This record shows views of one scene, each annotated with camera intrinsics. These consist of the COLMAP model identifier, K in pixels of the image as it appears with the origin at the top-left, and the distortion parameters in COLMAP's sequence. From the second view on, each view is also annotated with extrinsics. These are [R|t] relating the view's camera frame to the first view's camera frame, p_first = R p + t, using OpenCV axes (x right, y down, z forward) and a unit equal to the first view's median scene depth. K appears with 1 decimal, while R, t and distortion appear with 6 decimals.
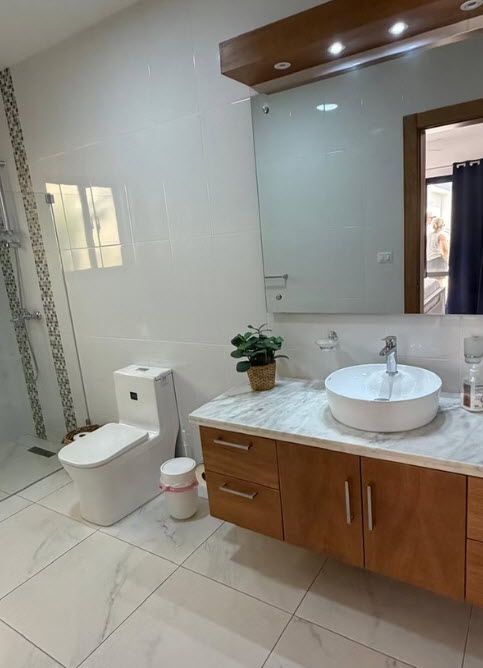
lens RADIAL K [[440.6, 0, 242.8], [0, 440.6, 341.7], [0, 0, 1]] dist [0.003518, -0.000013]
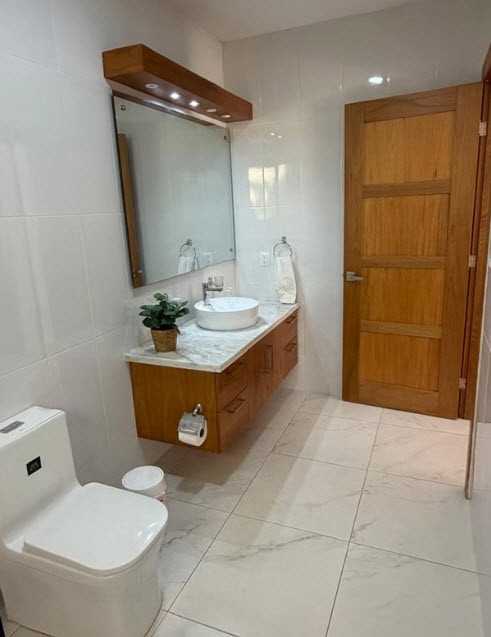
lens RADIAL K [[445.2, 0, 245.5], [0, 445.2, 318.5], [0, 0, 1]] dist [-0.003052, -0.000355]
pose [[-0.179893, -0.145783, 0.972824, -1.214458], [0.278371, 0.940988, 0.192488, -0.149539], [-0.943476, 0.305434, -0.128695, 1.026731]]
